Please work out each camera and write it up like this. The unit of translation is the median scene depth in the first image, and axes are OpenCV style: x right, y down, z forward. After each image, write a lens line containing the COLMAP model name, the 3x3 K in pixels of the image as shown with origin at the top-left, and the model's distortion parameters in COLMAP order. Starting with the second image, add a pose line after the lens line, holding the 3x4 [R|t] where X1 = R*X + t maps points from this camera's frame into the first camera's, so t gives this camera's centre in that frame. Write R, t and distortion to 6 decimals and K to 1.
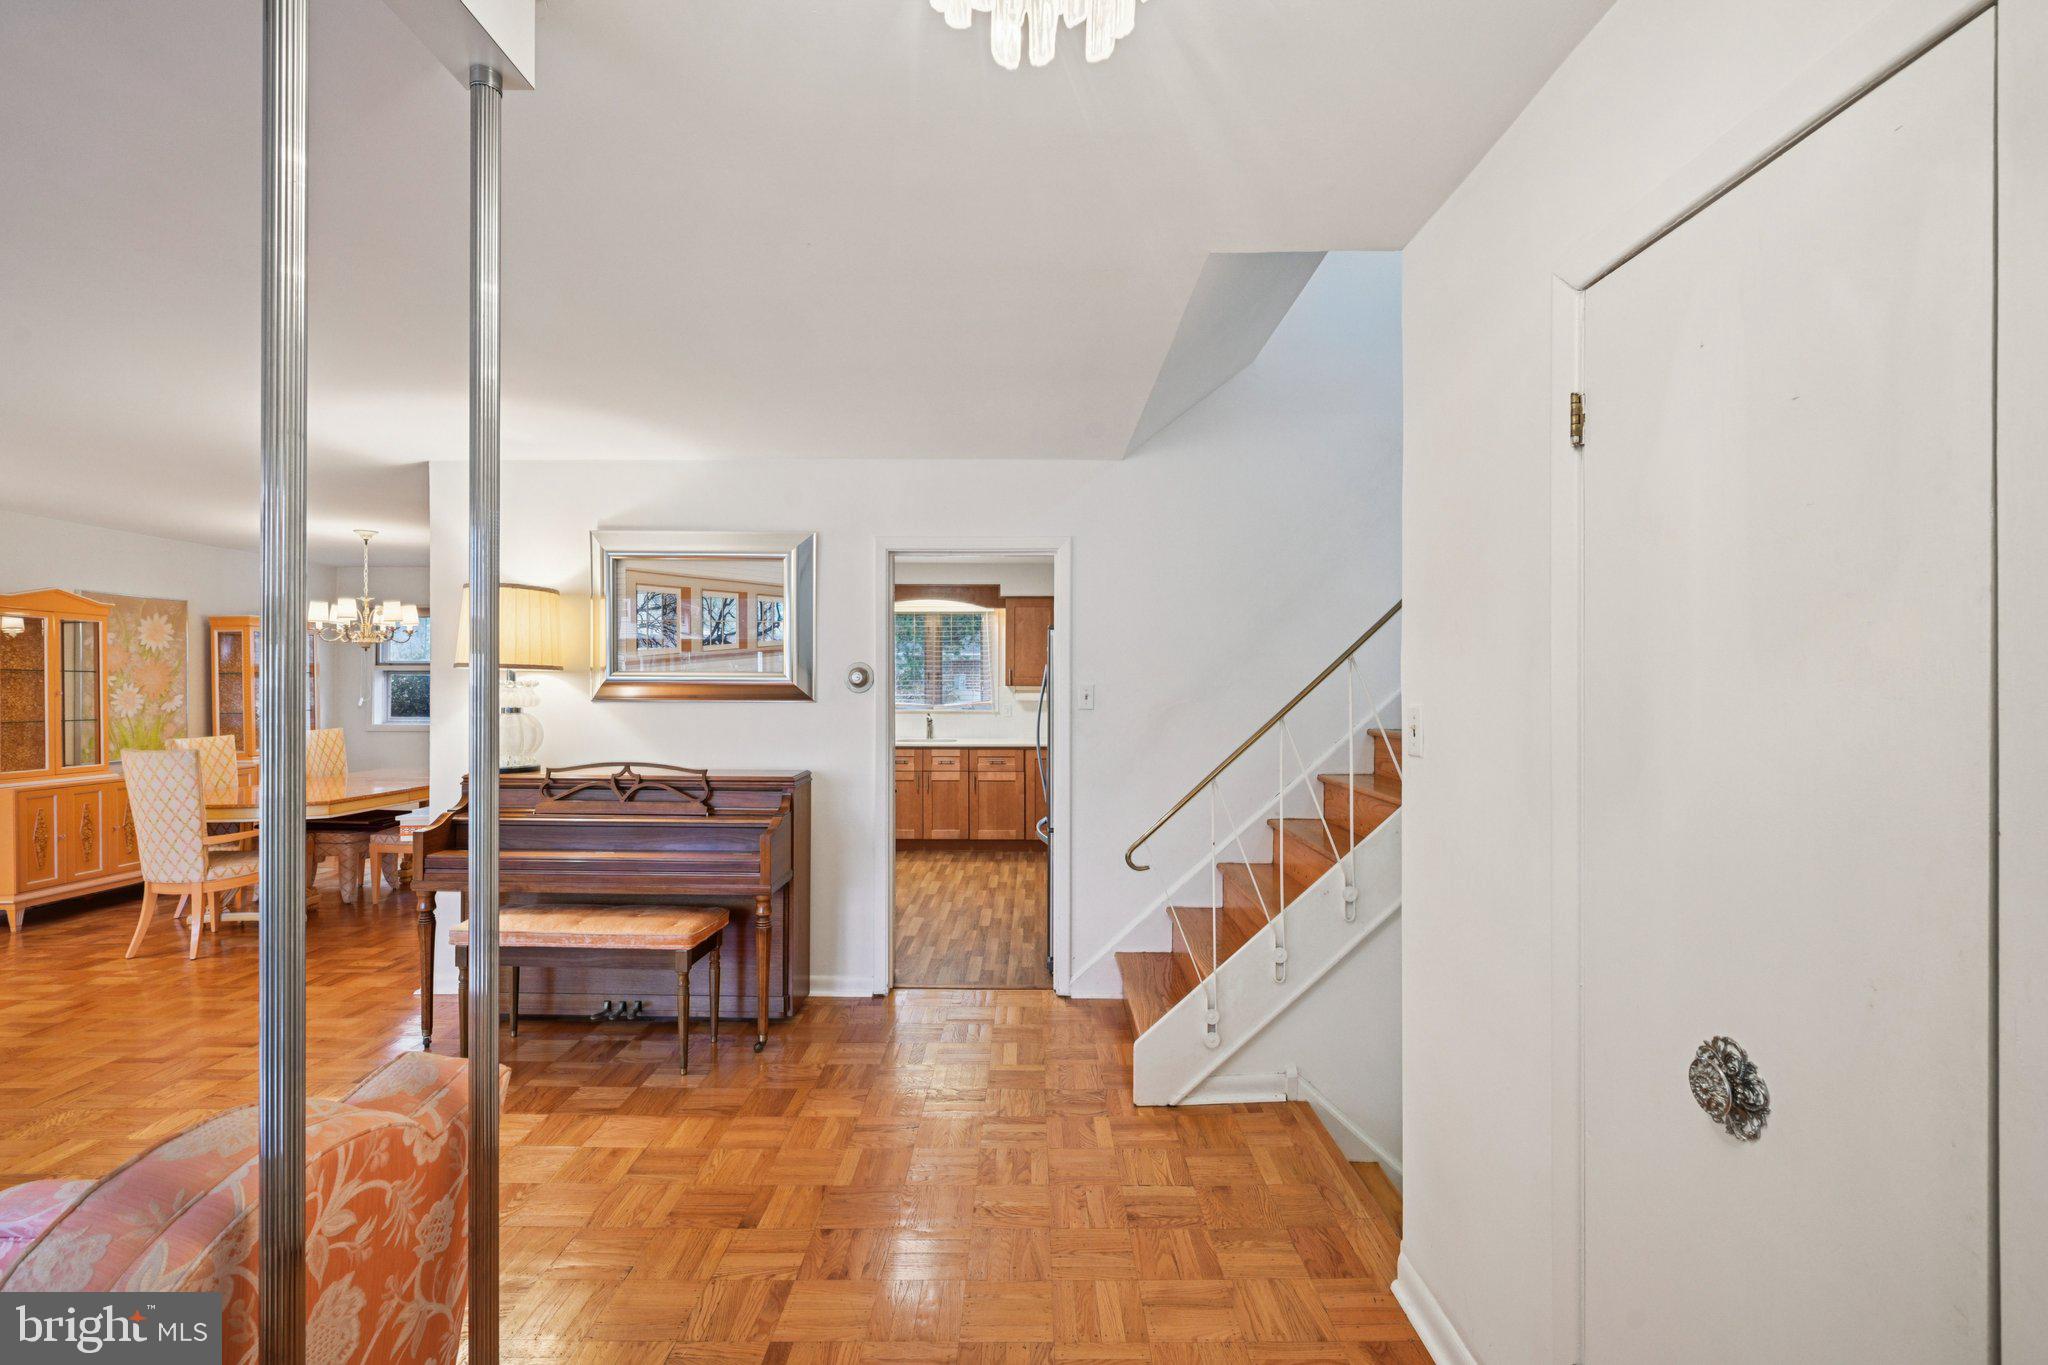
lens RADIAL K [[915.9, 0, 1016.0], [0, 915.9, 686.9], [0, 0, 1]] dist [-0.000609, 0.001055]
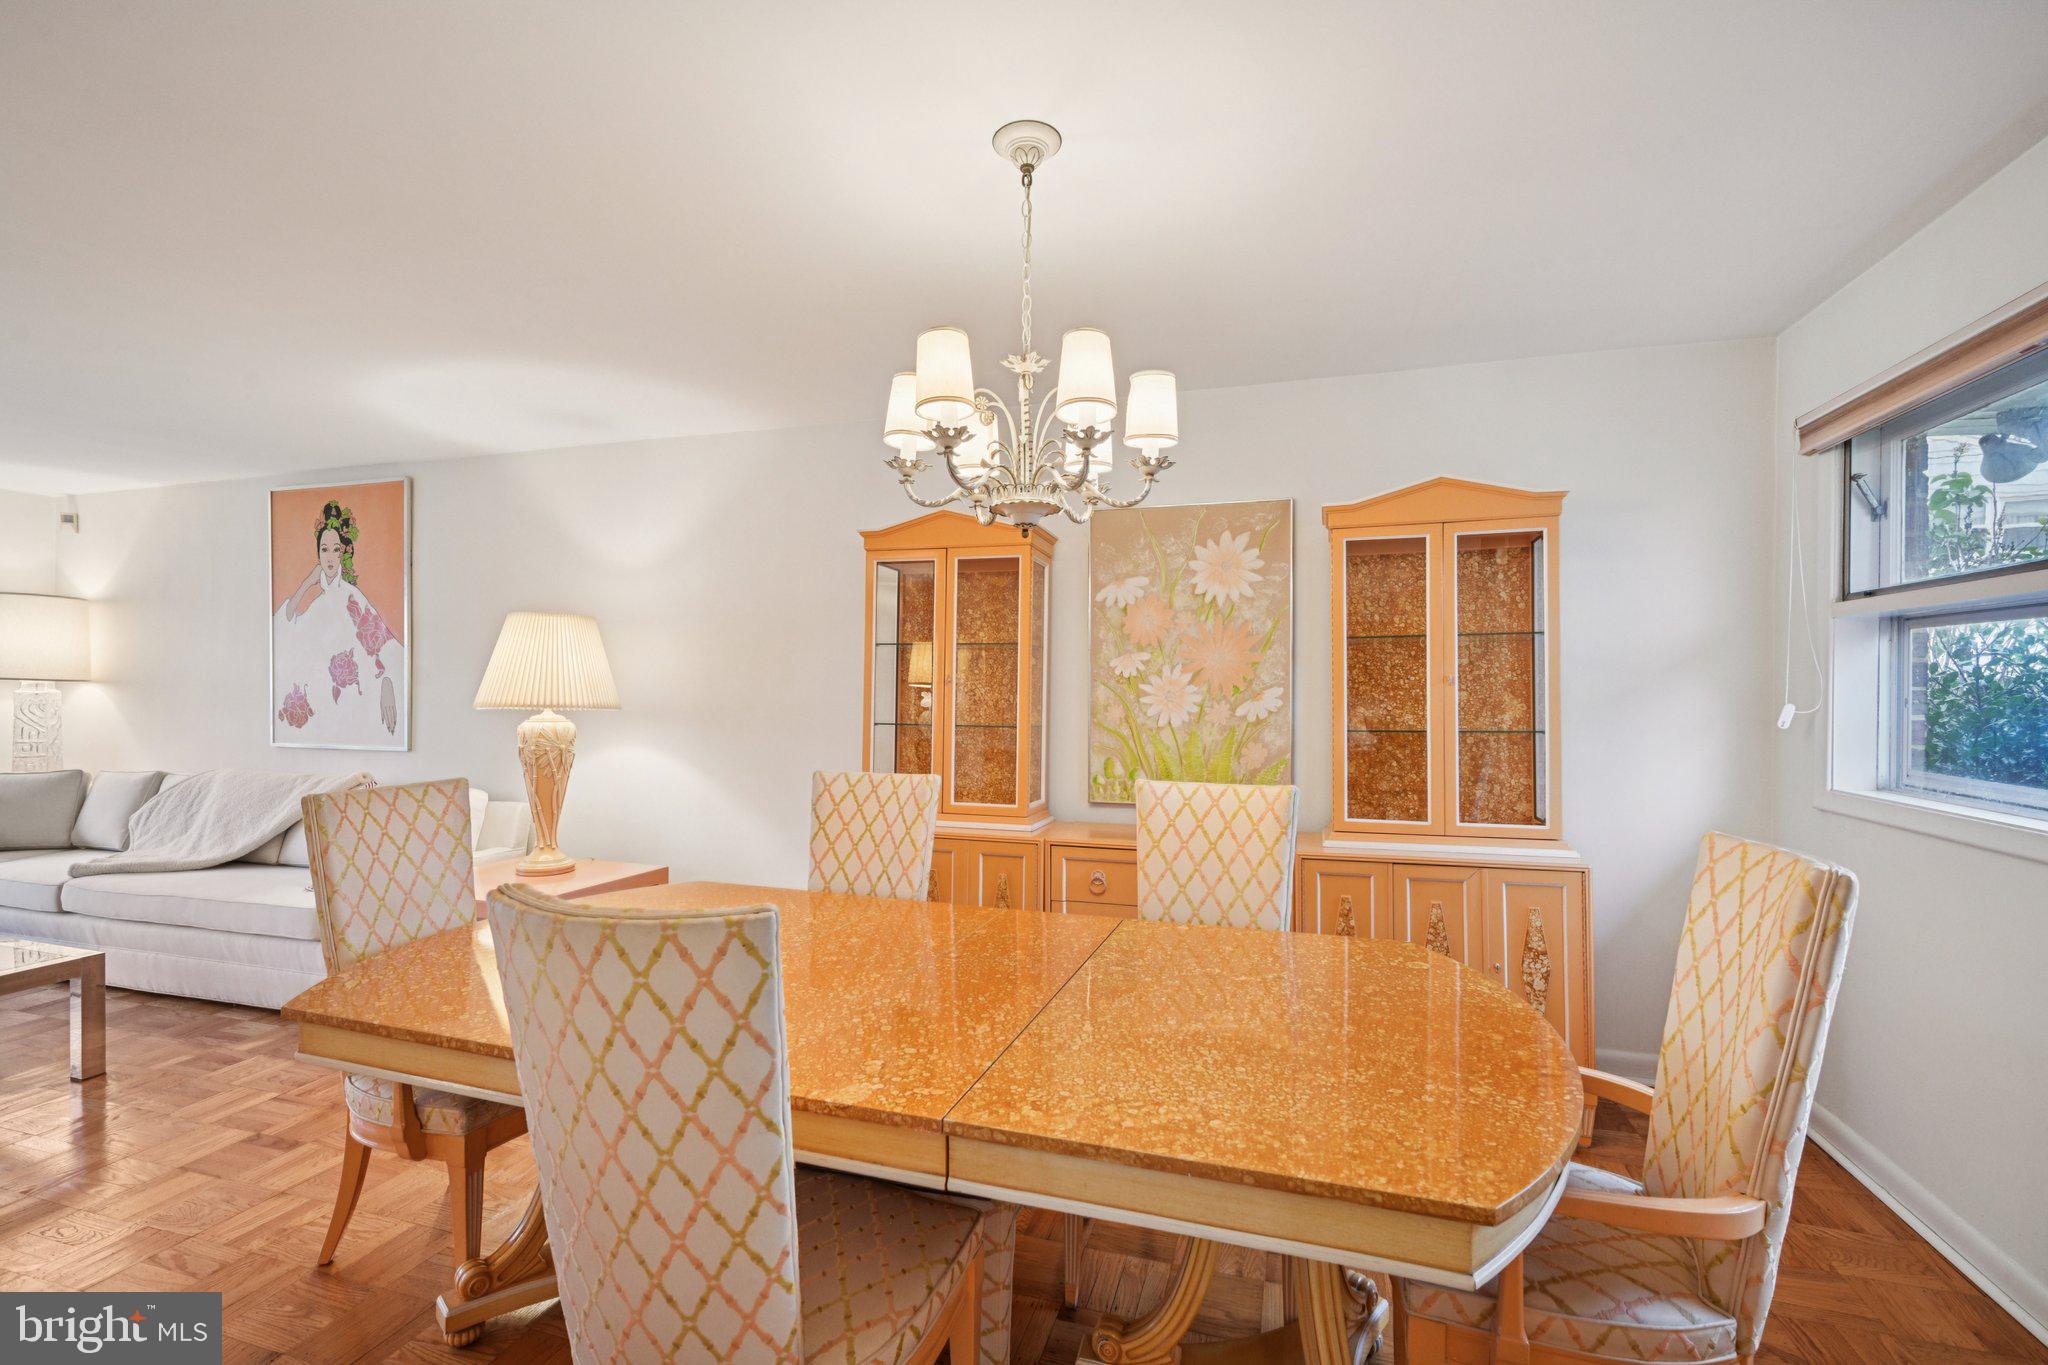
lens RADIAL K [[915.9, 0, 999.7], [0, 915.9, 688.6], [0, 0, 1]] dist [-0.000609, 0.001055]
pose [[-0.299640, 0.000965, -0.954052, -0.394139], [-0.005474, 0.999981, 0.002730, 0.008913], [0.954037, 0.006040, -0.299629, 1.024684]]
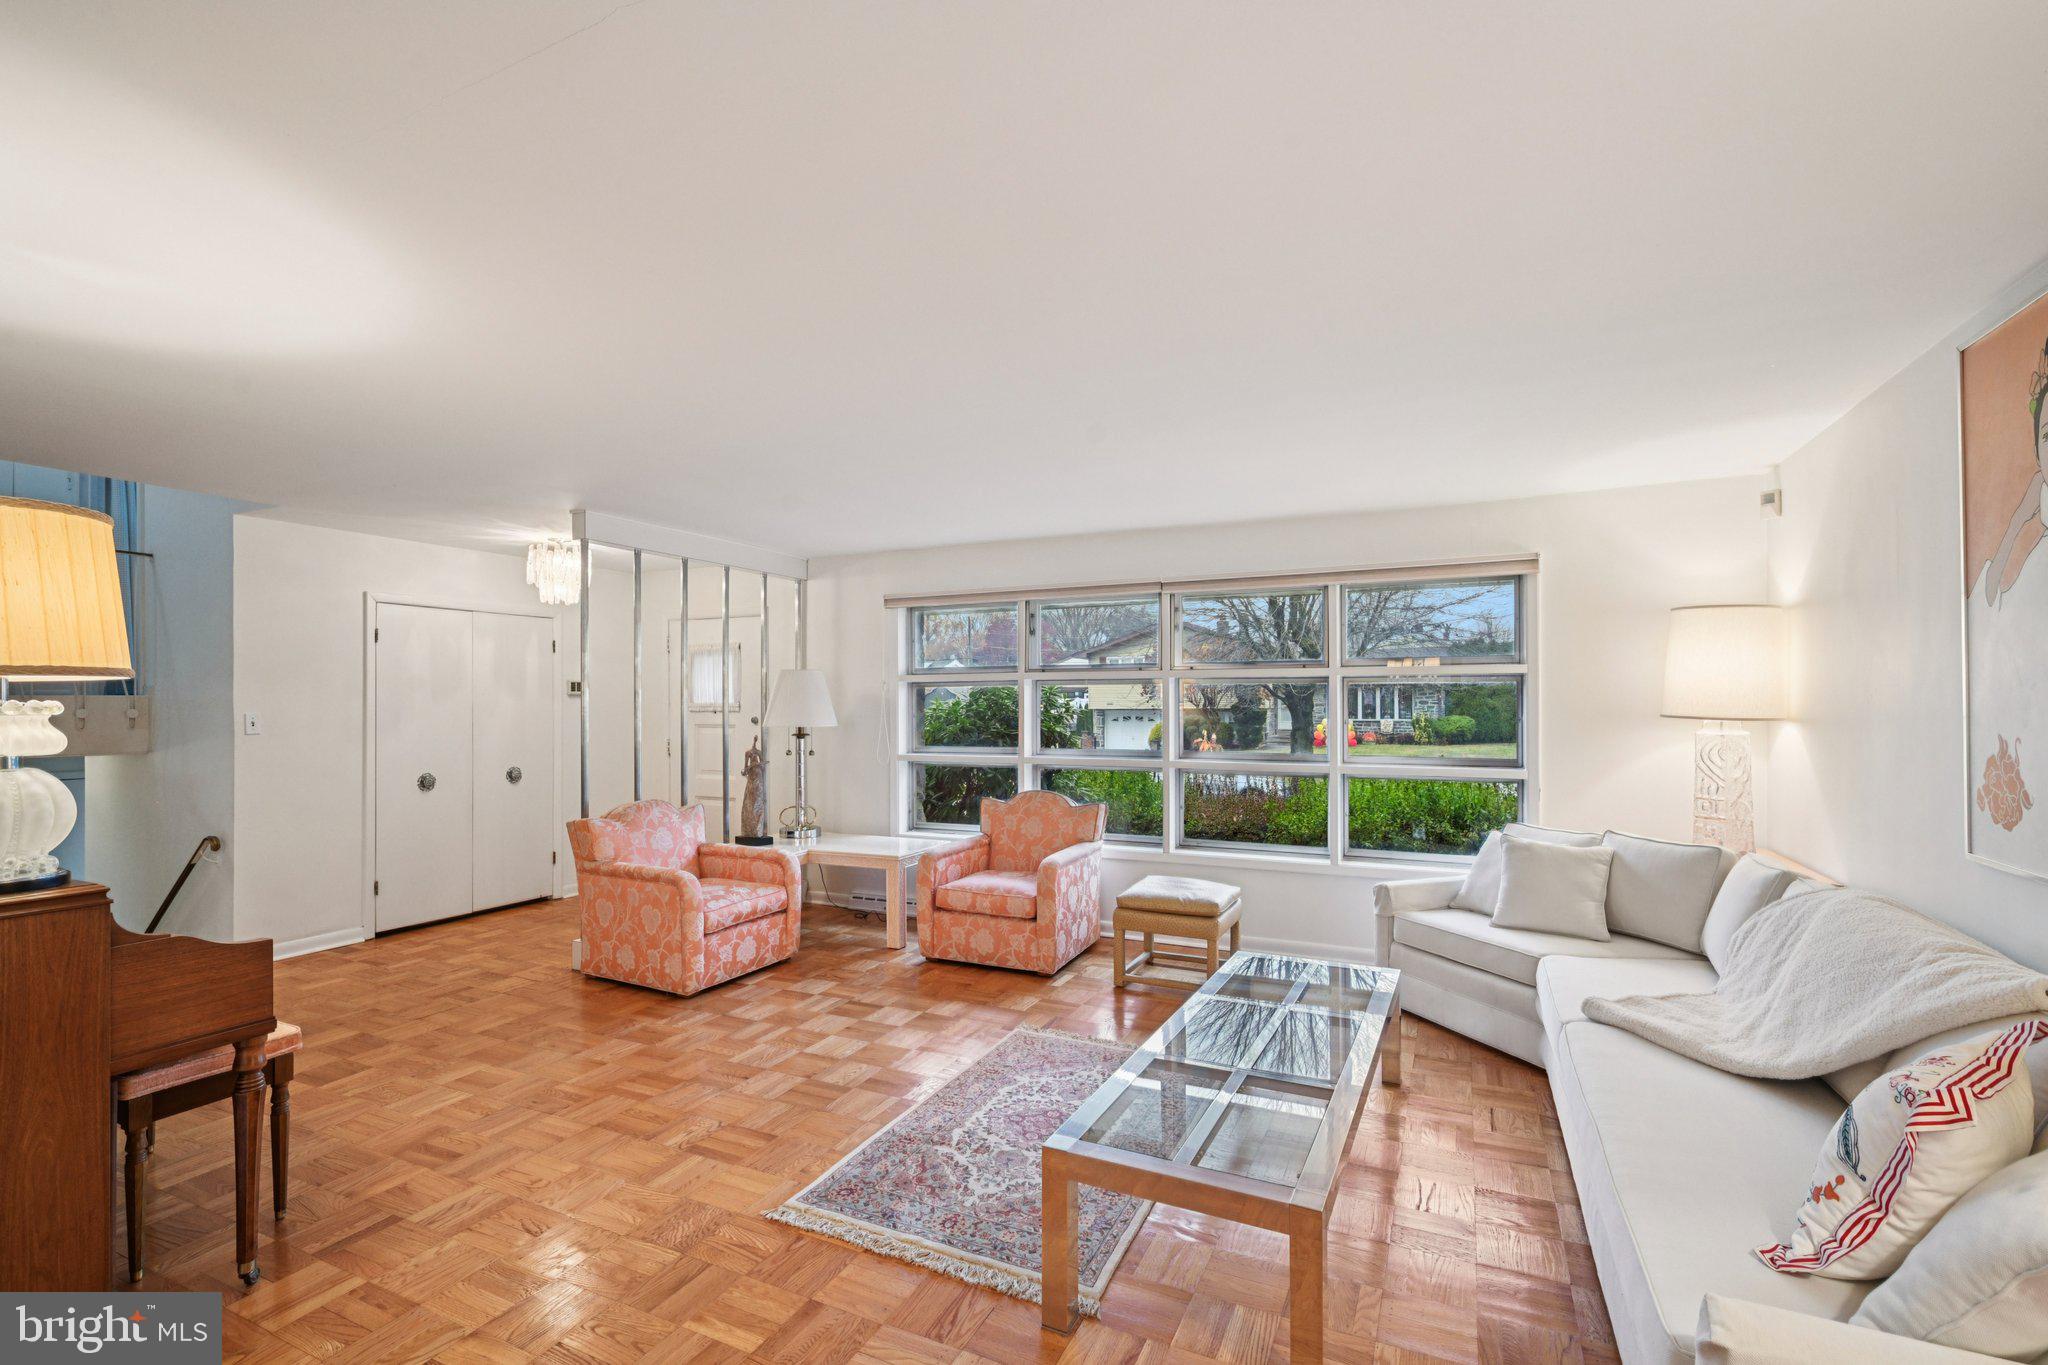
lens RADIAL K [[915.9, 0, 1028.9], [0, 915.9, 707.9], [0, 0, 1]] dist [-0.000609, 0.001055]
pose [[-0.910265, -0.001942, 0.414022, -0.752528], [0.001883, 0.999959, 0.008831, -0.005391], [-0.414022, 0.008819, -0.910224, 0.718946]]
